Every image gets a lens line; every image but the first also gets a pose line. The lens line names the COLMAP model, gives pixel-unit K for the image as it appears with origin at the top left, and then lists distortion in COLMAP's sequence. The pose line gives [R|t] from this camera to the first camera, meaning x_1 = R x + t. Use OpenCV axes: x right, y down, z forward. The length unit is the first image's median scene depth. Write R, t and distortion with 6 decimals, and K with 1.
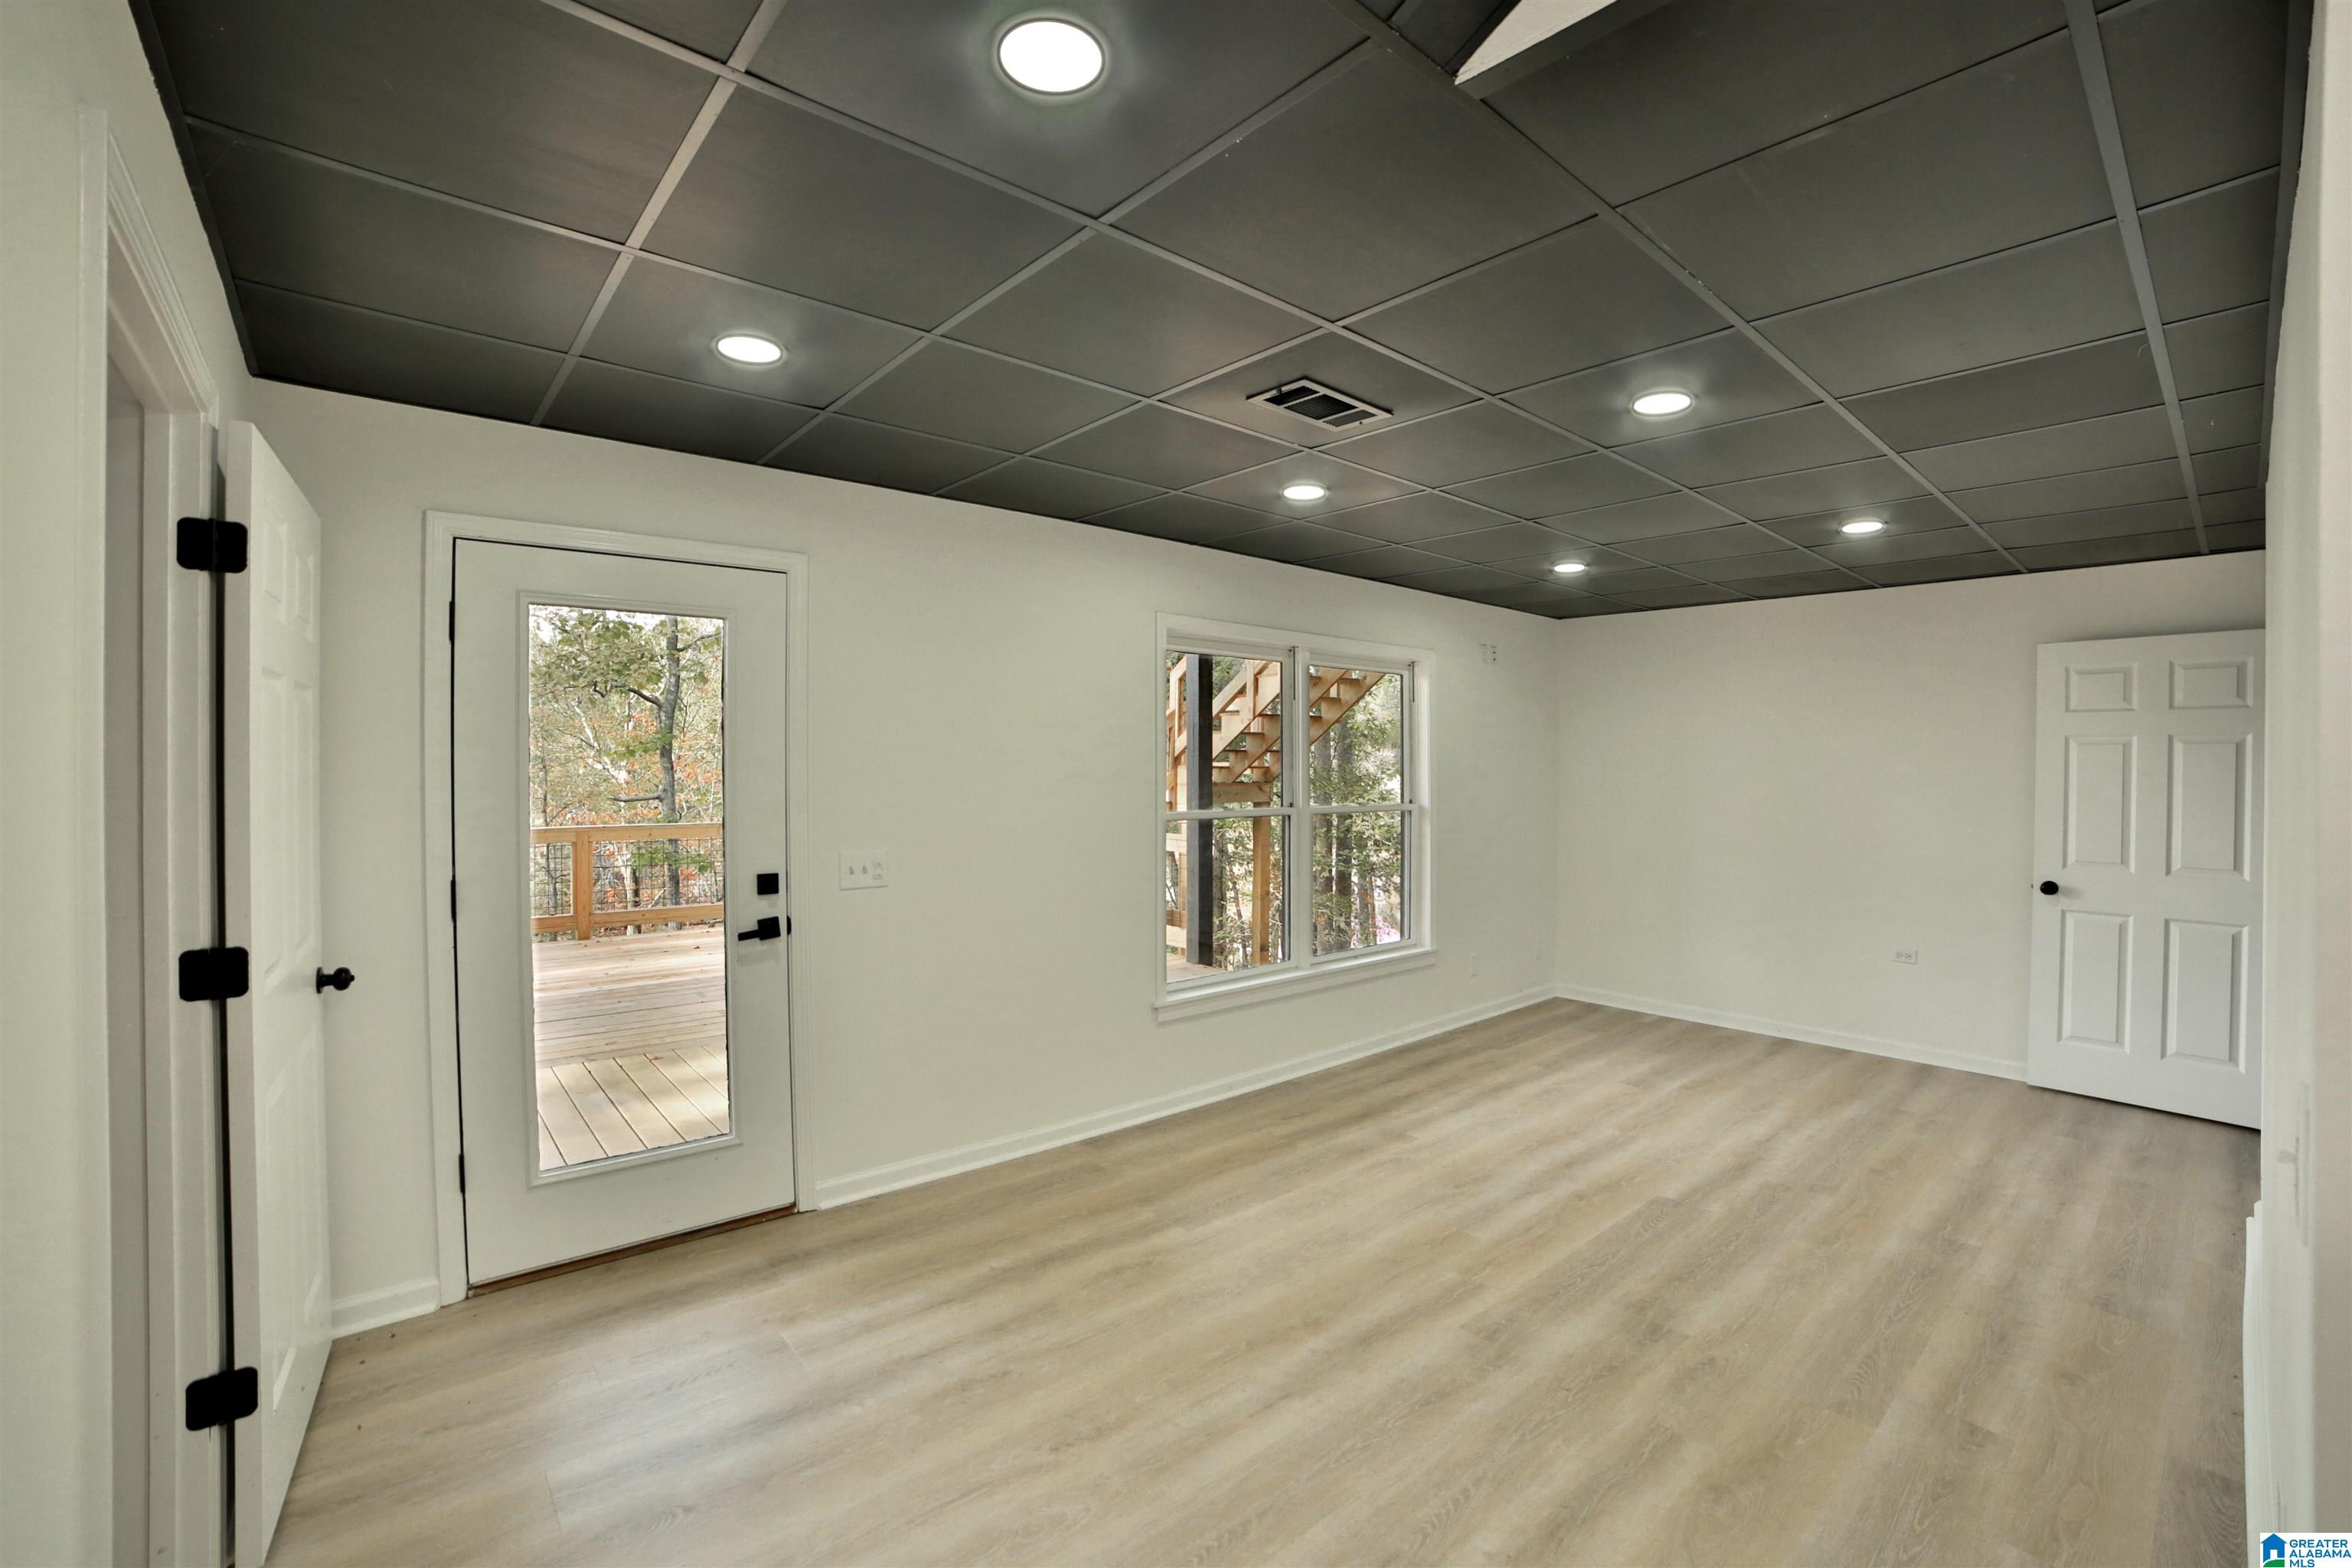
lens RADIAL K [[997.9, 0, 1179.0], [0, 997.9, 773.9], [0, 0, 1]] dist [-0.110822, 0.038403]
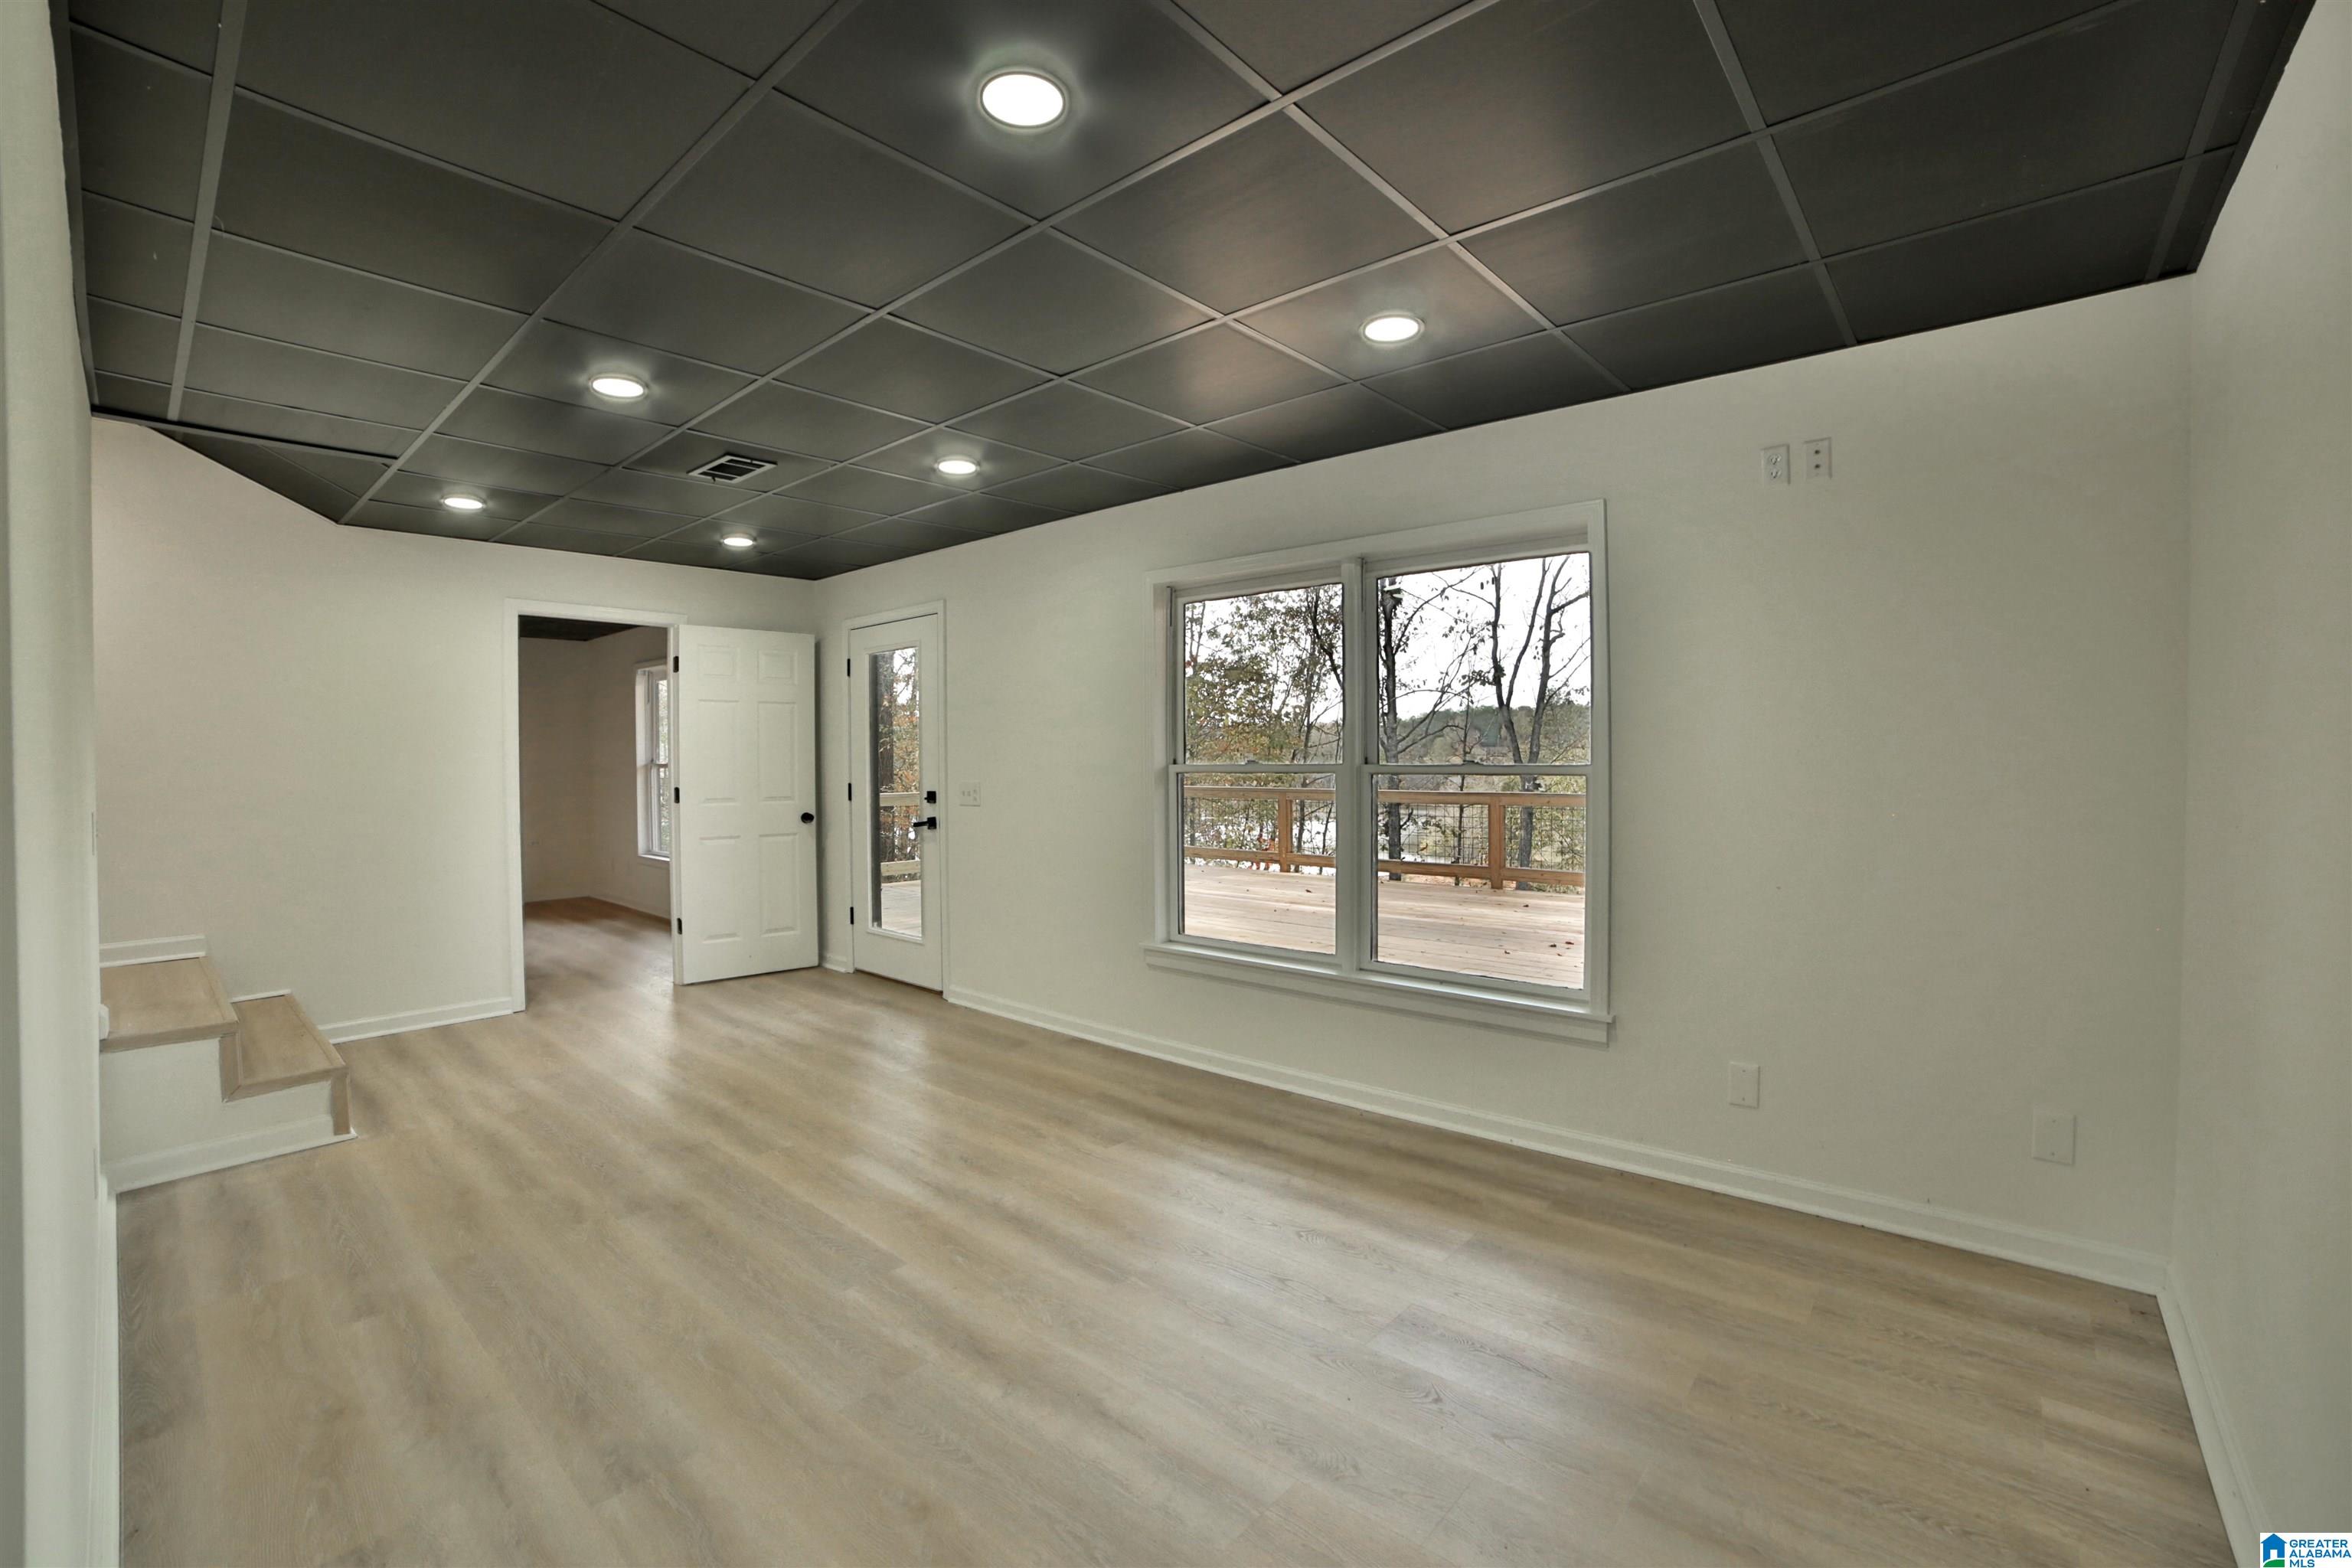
lens RADIAL K [[997.9, 0, 1179.0], [0, 997.9, 773.9], [0, 0, 1]] dist [-0.110822, 0.038403]
pose [[0.147057, 0.010988, -0.989067, 1.365242], [-0.000558, 0.999939, 0.011026, 0.052836], [0.989128, -0.001070, 0.147055, 1.176921]]
